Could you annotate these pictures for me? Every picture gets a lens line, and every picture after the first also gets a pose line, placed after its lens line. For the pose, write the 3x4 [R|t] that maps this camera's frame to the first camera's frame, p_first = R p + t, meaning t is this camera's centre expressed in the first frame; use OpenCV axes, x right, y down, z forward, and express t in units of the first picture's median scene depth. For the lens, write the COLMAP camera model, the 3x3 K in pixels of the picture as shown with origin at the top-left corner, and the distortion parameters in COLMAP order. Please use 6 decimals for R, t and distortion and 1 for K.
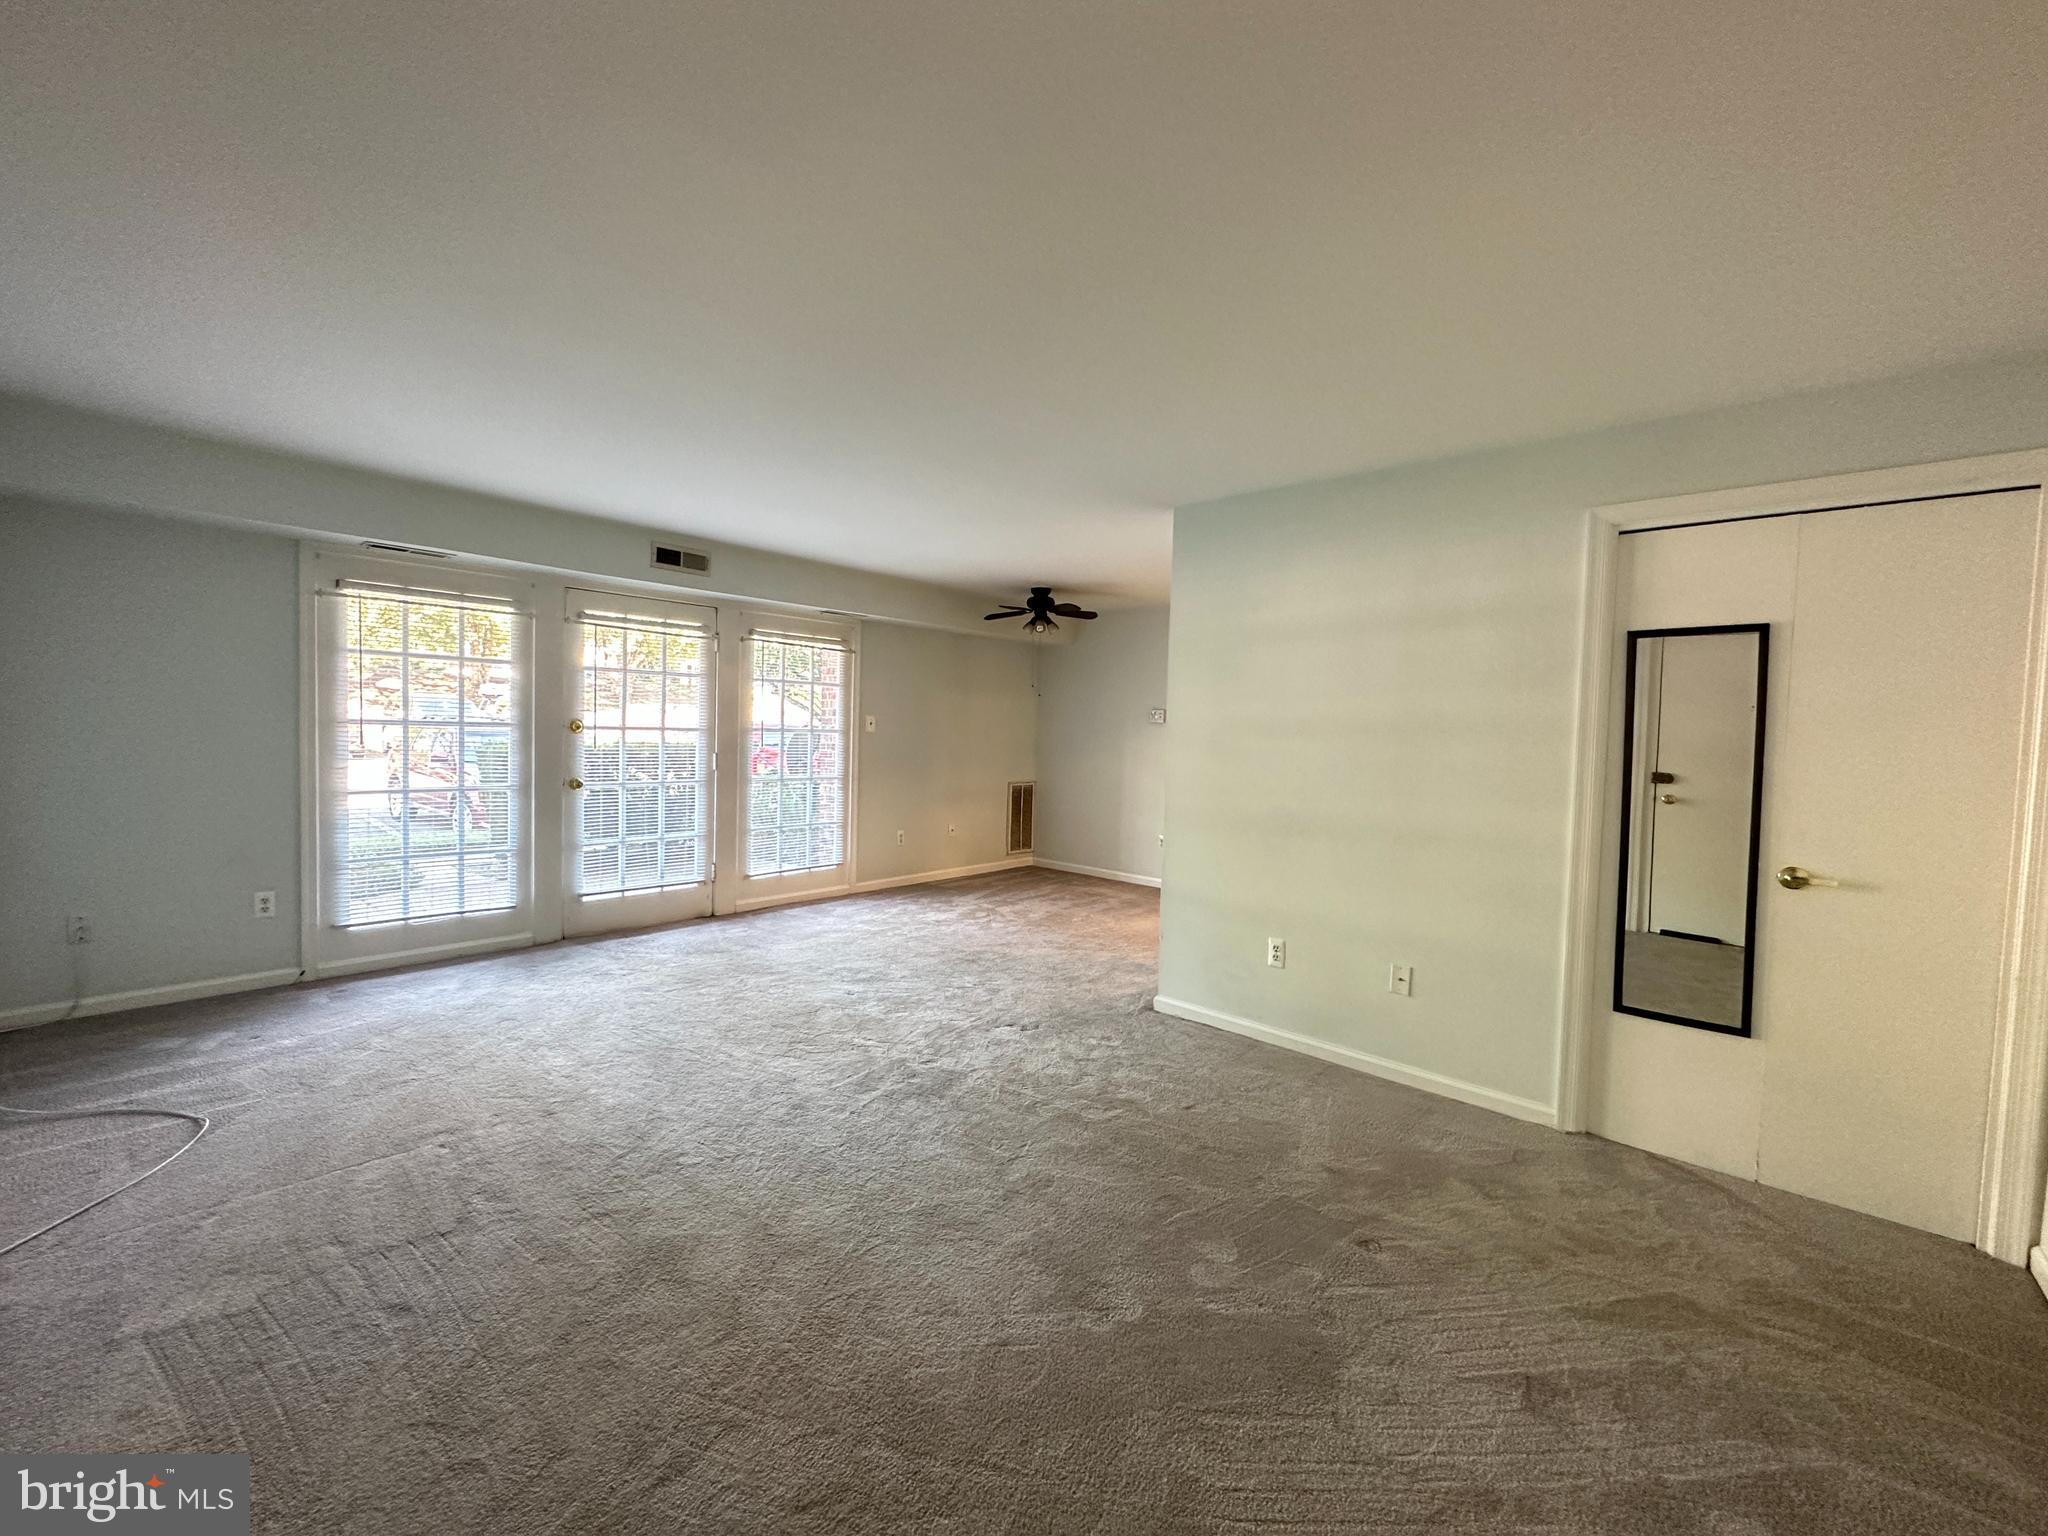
lens RADIAL K [[819.0, 0, 1026.0], [0, 819.0, 757.3], [0, 0, 1]] dist [0.001179, -0.000007]
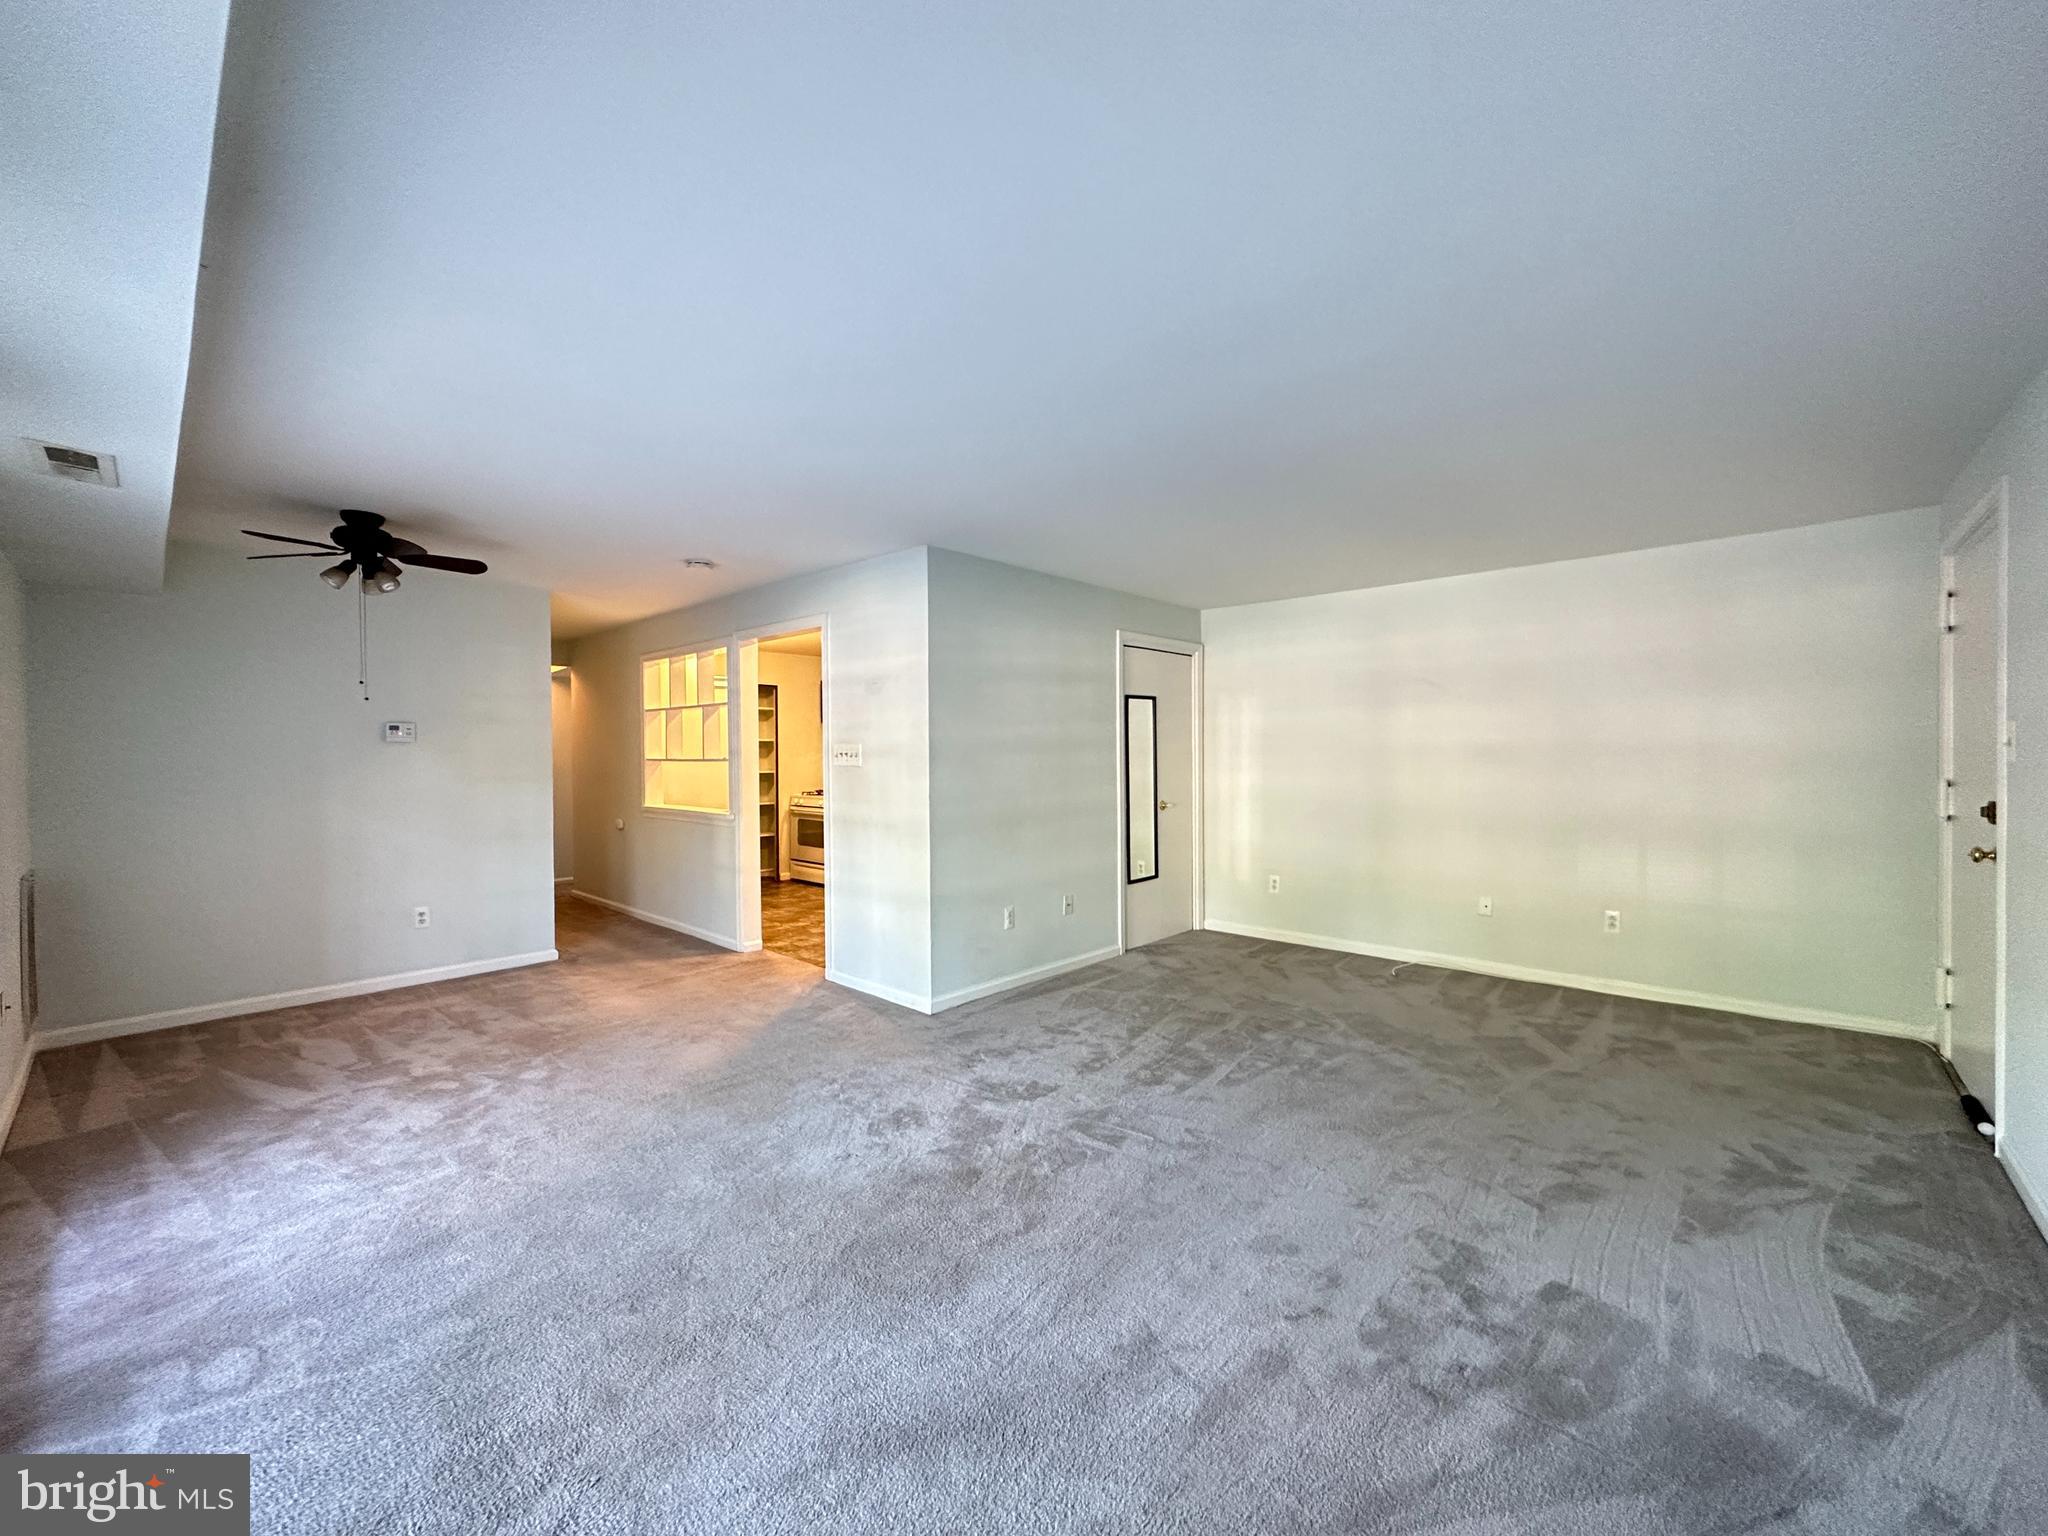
lens RADIAL K [[819.0, 0, 1023.1], [0, 819.0, 761.1], [0, 0, 1]] dist [0.001179, -0.000007]
pose [[0.016322, -0.044672, 0.998868, -1.112658], [0.039521, 0.998250, 0.043999, -0.077723], [-0.999085, 0.038758, 0.018059, 1.059833]]
